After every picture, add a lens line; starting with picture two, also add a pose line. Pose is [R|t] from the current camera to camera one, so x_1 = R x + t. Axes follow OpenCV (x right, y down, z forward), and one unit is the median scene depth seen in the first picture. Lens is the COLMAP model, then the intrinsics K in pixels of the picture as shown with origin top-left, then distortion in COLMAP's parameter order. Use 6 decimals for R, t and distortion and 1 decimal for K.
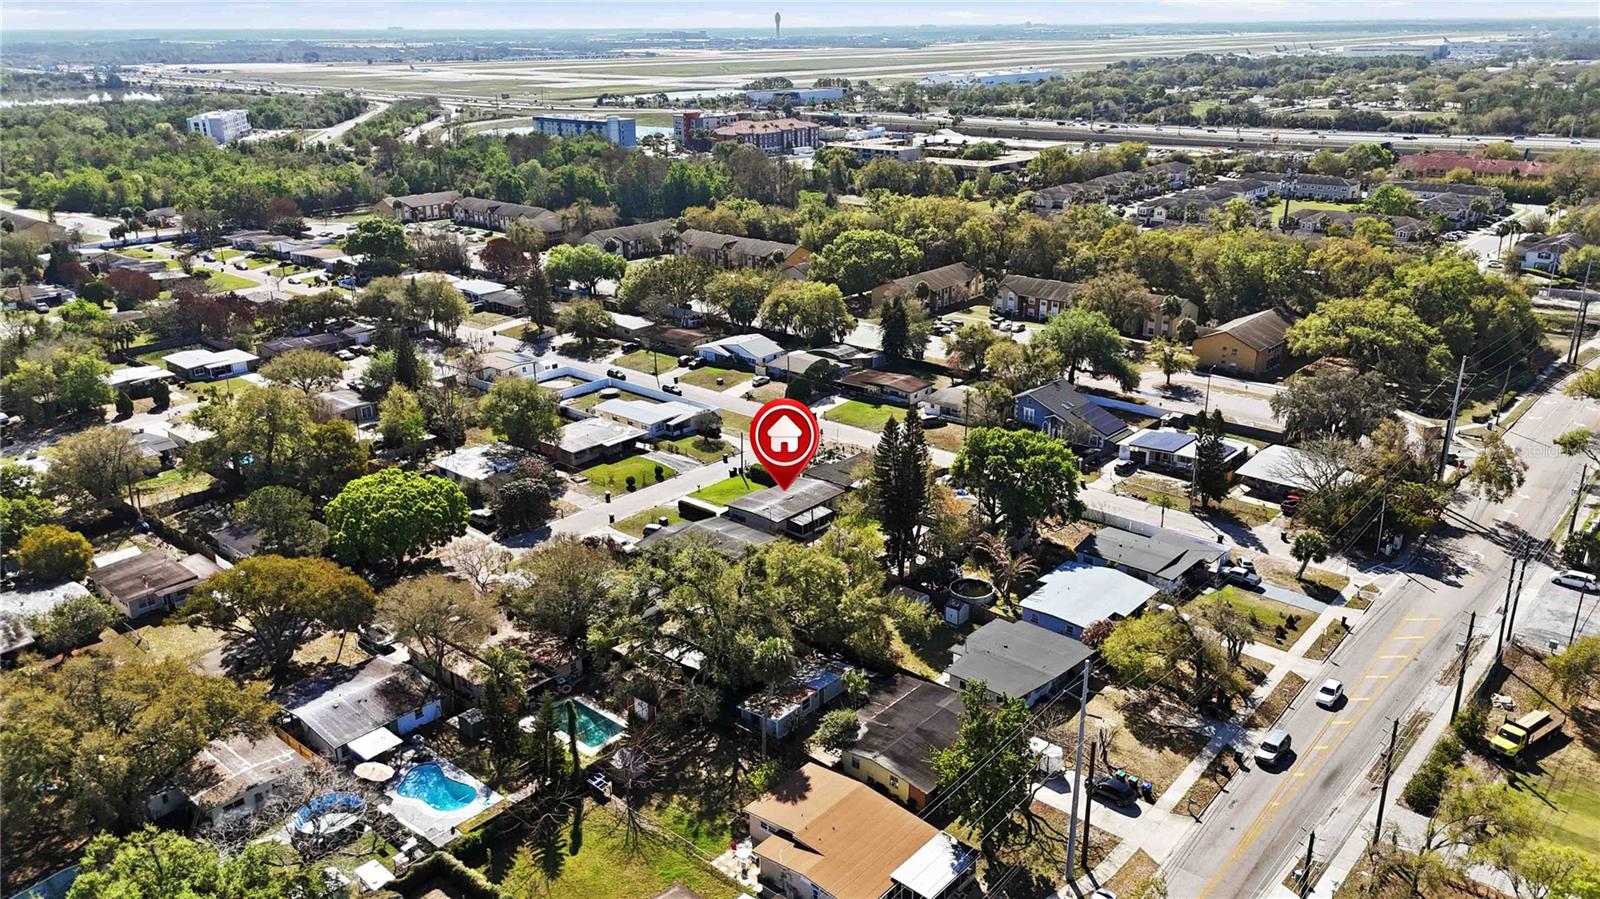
lens RADIAL K [[1188.7, 0, 800.0], [0, 1188.7, 449.5], [0, 0, 1]] dist [0.046946, -0.002841]
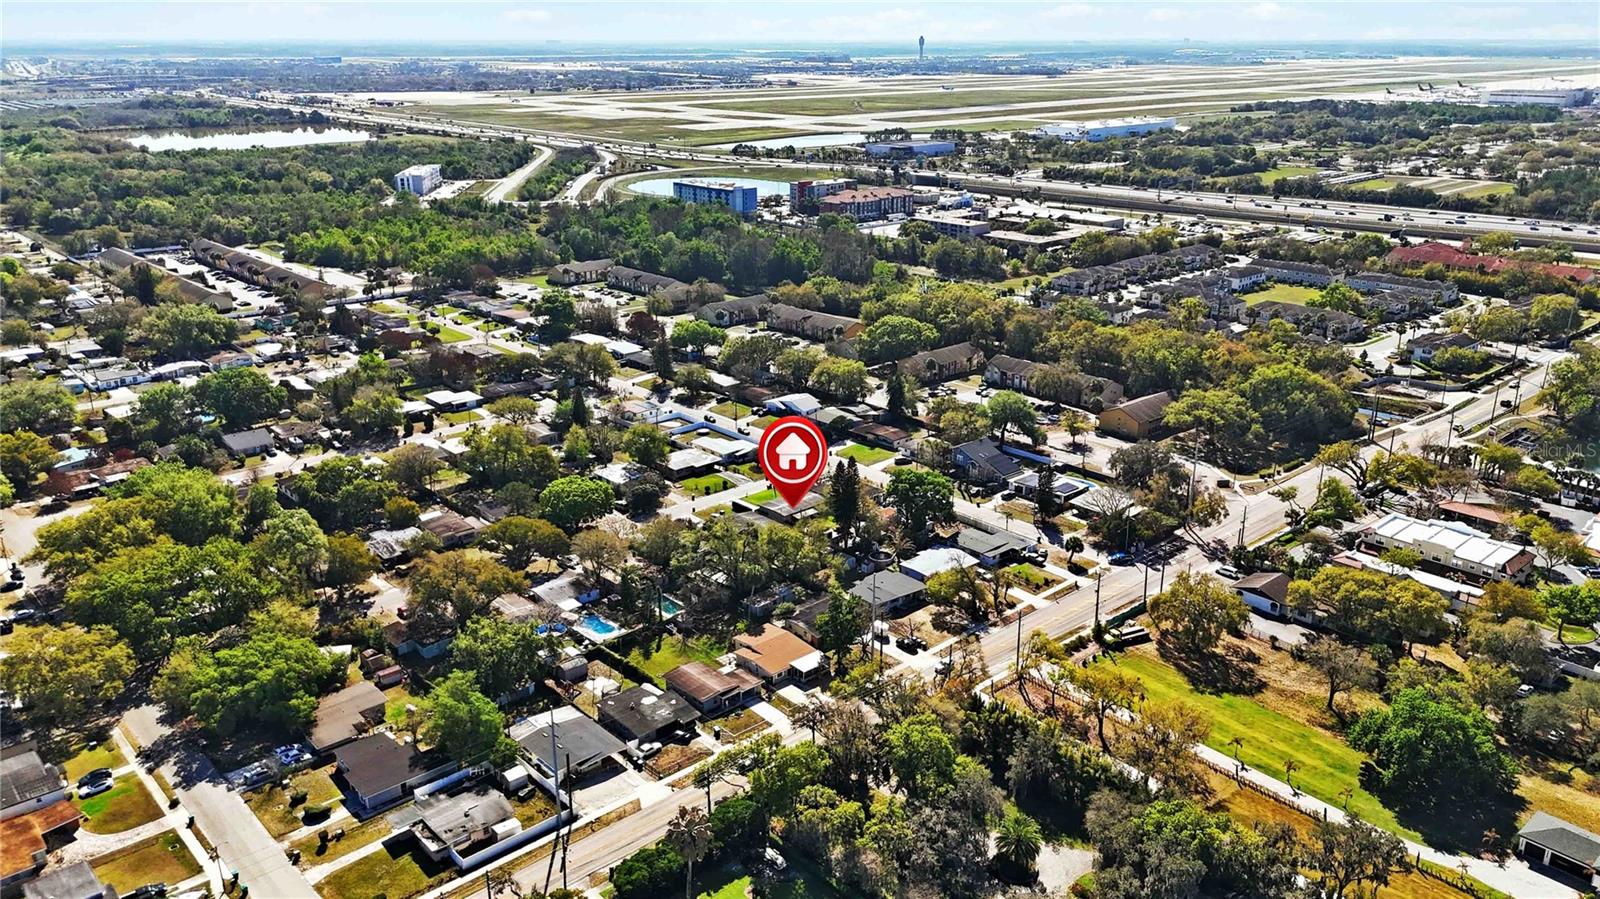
lens RADIAL K [[1182.9, 0, 800.0], [0, 1182.9, 449.5], [0, 0, 1]] dist [0.084924, -0.000125]
pose [[0.993304, 0.045727, -0.106092, 0.131022], [-0.047159, 0.998827, -0.011021, -0.013368], [0.105463, 0.015950, 0.994295, -0.526623]]
